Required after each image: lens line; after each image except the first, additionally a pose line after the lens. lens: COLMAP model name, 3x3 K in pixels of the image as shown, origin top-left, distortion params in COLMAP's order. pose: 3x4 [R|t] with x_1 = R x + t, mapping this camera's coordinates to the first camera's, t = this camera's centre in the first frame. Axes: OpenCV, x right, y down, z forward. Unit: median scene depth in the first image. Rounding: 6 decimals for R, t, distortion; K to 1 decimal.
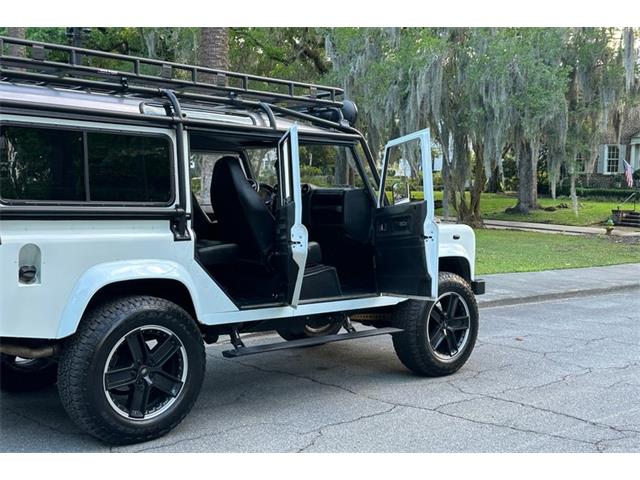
lens RADIAL K [[802.7, 0, 320.0], [0, 802.7, 240.0], [0, 0, 1]] dist [0.134466, -0.061412]
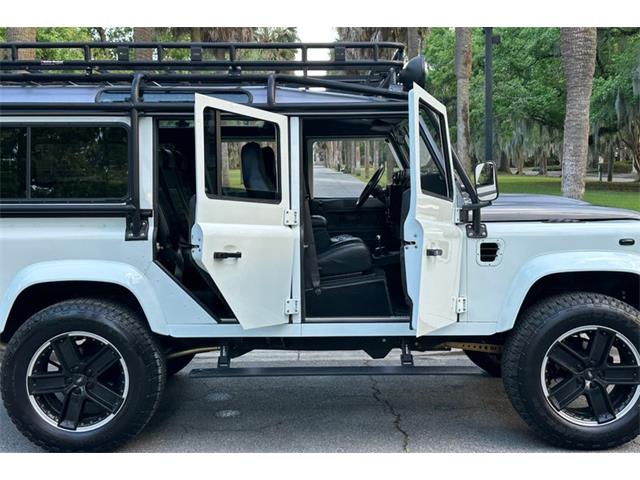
lens RADIAL K [[802.7, 0, 320.0], [0, 802.7, 240.0], [0, 0, 1]] dist [0.134466, -0.061412]
pose [[0.735789, 0.024964, -0.676751, 0.448627], [-0.011926, 0.999643, 0.023909, -0.018042], [0.677106, -0.009521, 0.735824, 0.364045]]
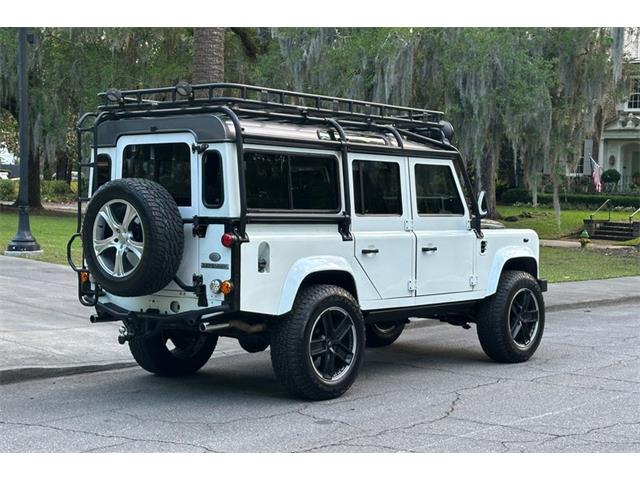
lens RADIAL K [[1121.5, 0, 320.0], [0, 1121.5, 240.0], [0, 0, 1]] dist [0.199289, 0.189271]
pose [[0.990304, -0.008865, 0.138631, -0.344902], [0.011944, 0.999700, -0.021389, 0.027653], [-0.138399, 0.022838, 0.990113, -0.536772]]
